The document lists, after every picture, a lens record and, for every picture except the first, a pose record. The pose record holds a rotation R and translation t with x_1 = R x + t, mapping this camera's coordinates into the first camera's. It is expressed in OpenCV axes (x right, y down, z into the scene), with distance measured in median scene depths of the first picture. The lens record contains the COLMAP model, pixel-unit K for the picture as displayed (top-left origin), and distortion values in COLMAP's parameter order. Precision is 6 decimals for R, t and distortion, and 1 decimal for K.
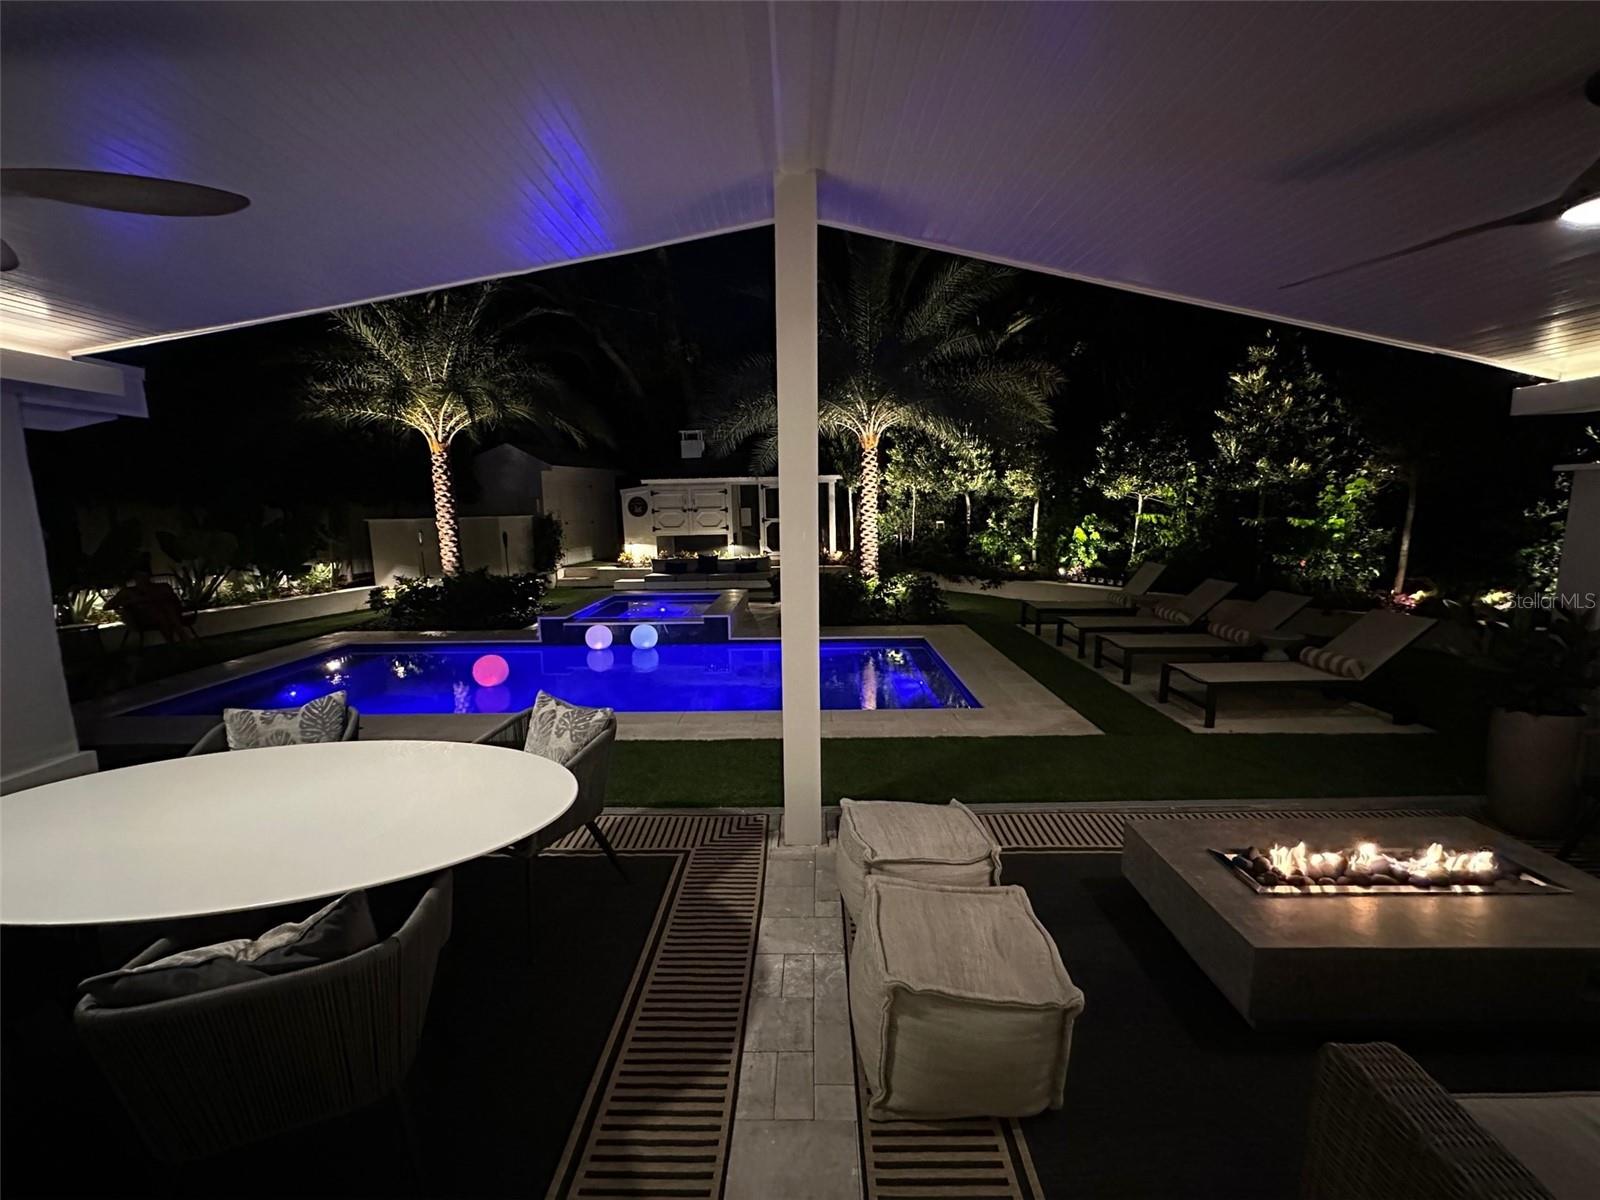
lens RADIAL K [[638.7, 0, 796.0], [0, 638.7, 601.2], [0, 0, 1]] dist [-0.005534, -0.000918]
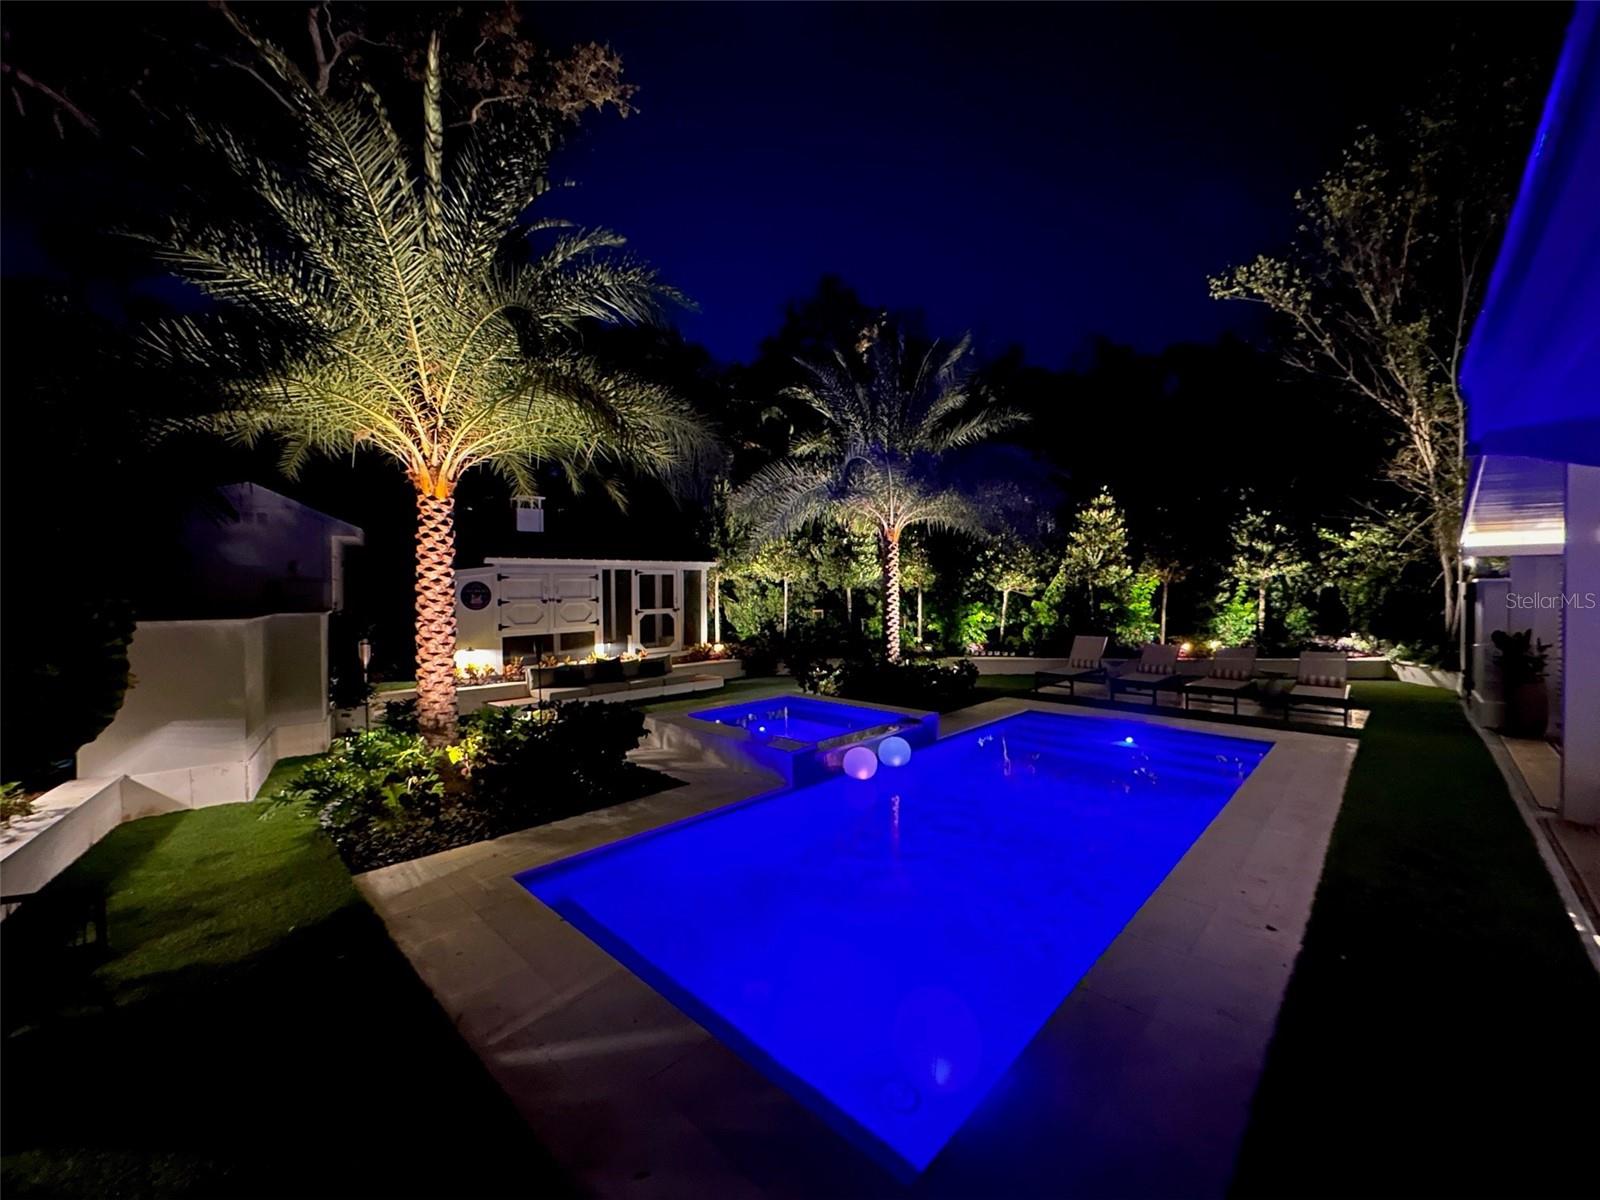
lens RADIAL K [[638.7, 0, 796.5], [0, 638.7, 599.4], [0, 0, 1]] dist [-0.005534, -0.000918]
pose [[0.676067, -0.001172, 0.736839, -0.970189], [0.106341, 0.989685, -0.095996, -0.076607], [-0.729126, 0.143256, 0.669218, 0.536384]]
